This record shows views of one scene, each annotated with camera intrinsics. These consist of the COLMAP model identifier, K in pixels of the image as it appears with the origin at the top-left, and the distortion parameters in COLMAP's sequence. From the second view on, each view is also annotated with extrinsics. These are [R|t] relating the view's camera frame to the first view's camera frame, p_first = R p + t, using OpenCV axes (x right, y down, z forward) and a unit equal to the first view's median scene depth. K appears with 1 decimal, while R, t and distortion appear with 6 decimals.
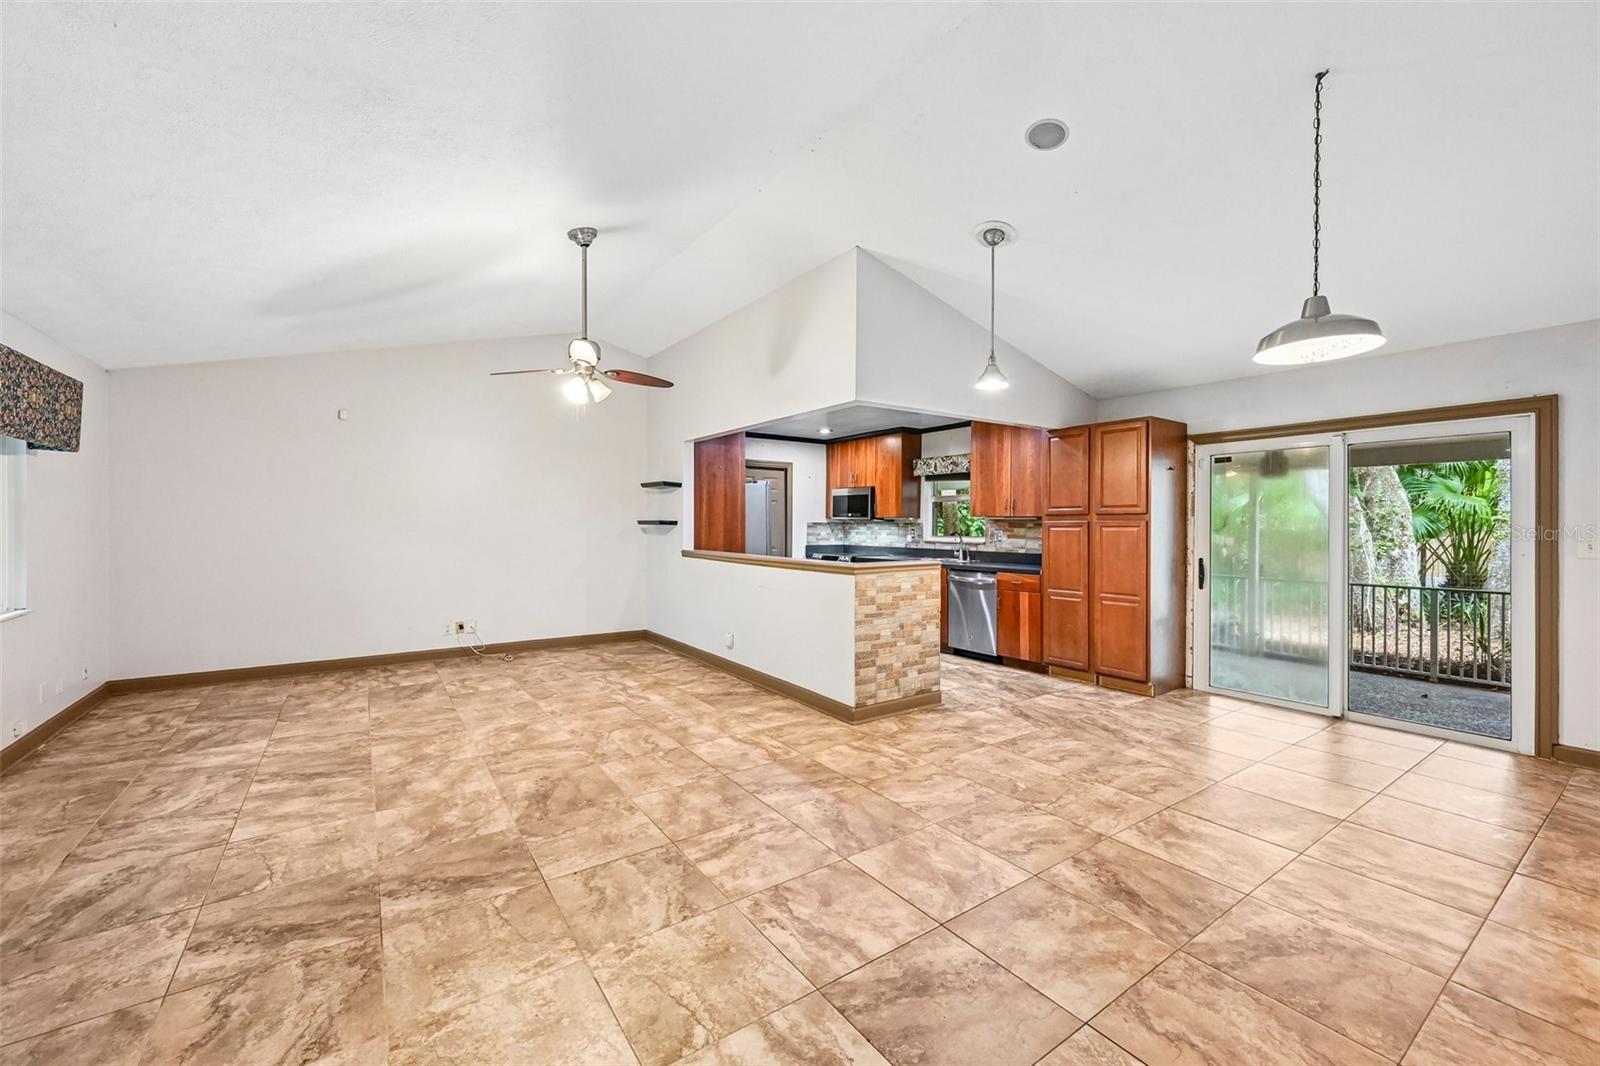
lens RADIAL K [[636.9, 0, 793.7], [0, 636.9, 531.3], [0, 0, 1]] dist [0.000168, -0.000840]
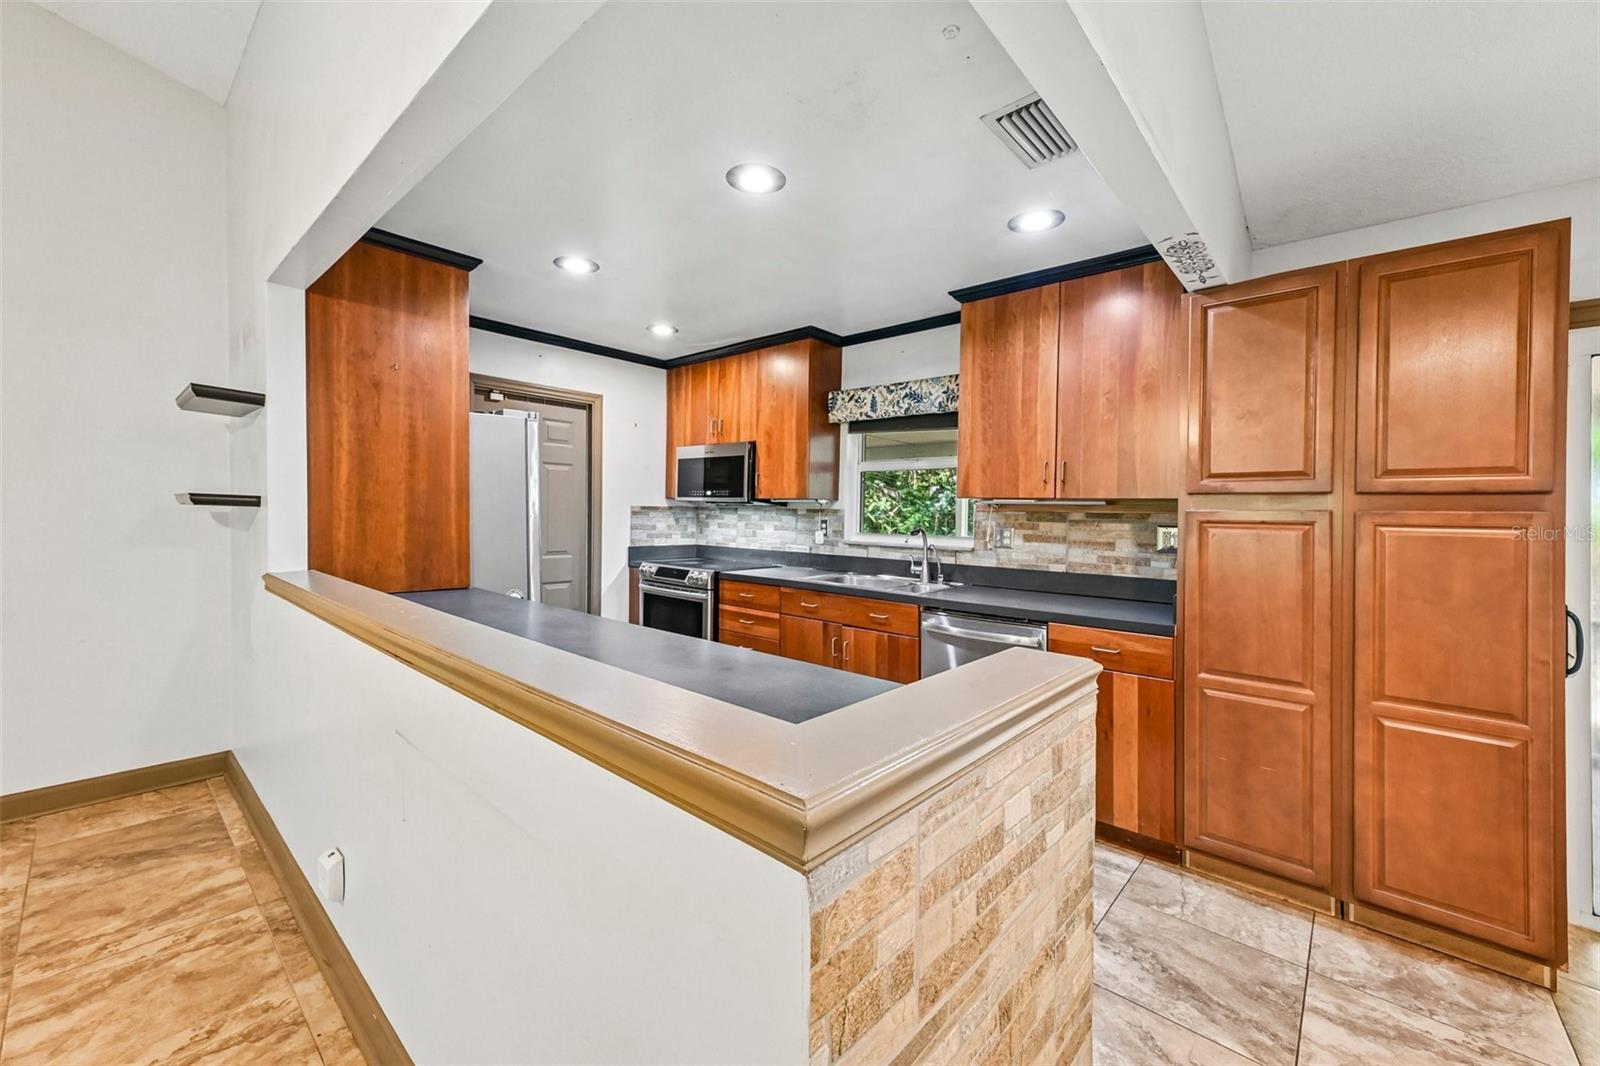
lens RADIAL K [[636.9, 0, 791.3], [0, 636.9, 526.7], [0, 0, 1]] dist [0.000168, -0.000840]
pose [[0.972719, 0.006119, 0.231908, 0.054122], [-0.009888, 0.999837, 0.015092, -0.010147], [-0.231778, -0.016974, 0.972621, 0.815316]]
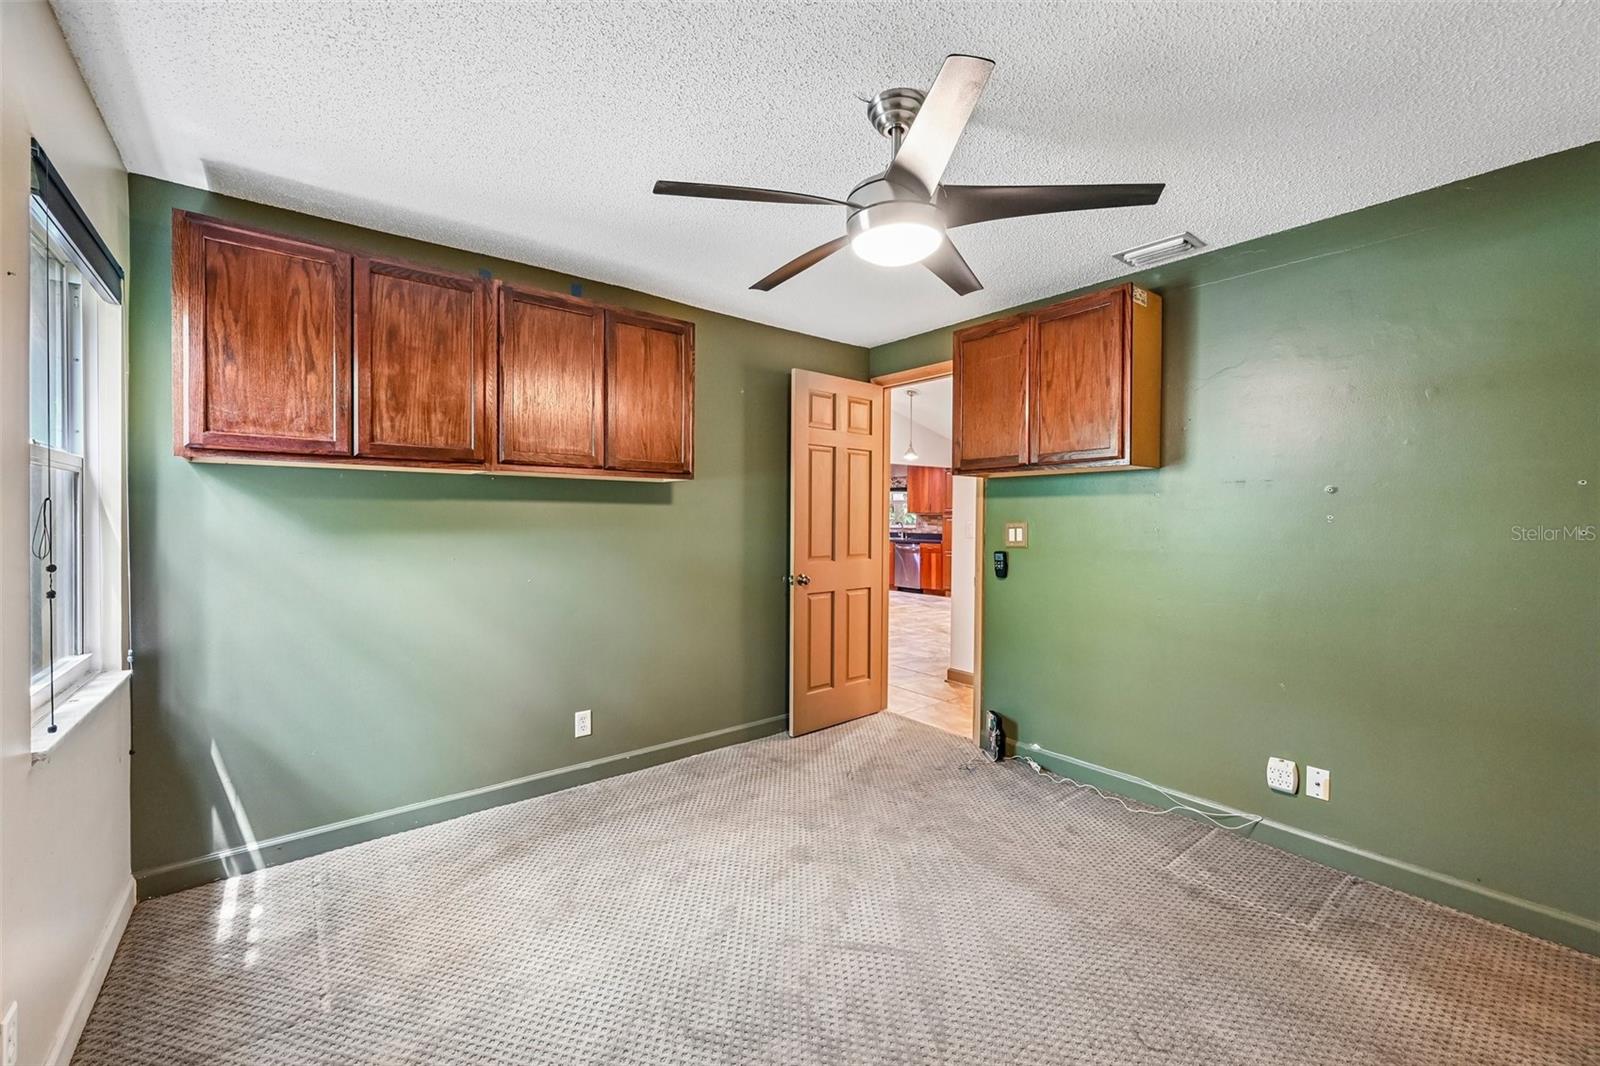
lens RADIAL K [[636.9, 0, 803.5], [0, 636.9, 523.4], [0, 0, 1]] dist [0.000168, -0.000840]
pose [[0.996690, 0.004192, 0.081193, -0.223366], [-0.004321, 0.999990, 0.001415, 0.007003], [-0.081186, -0.001761, 0.996697, -1.081063]]
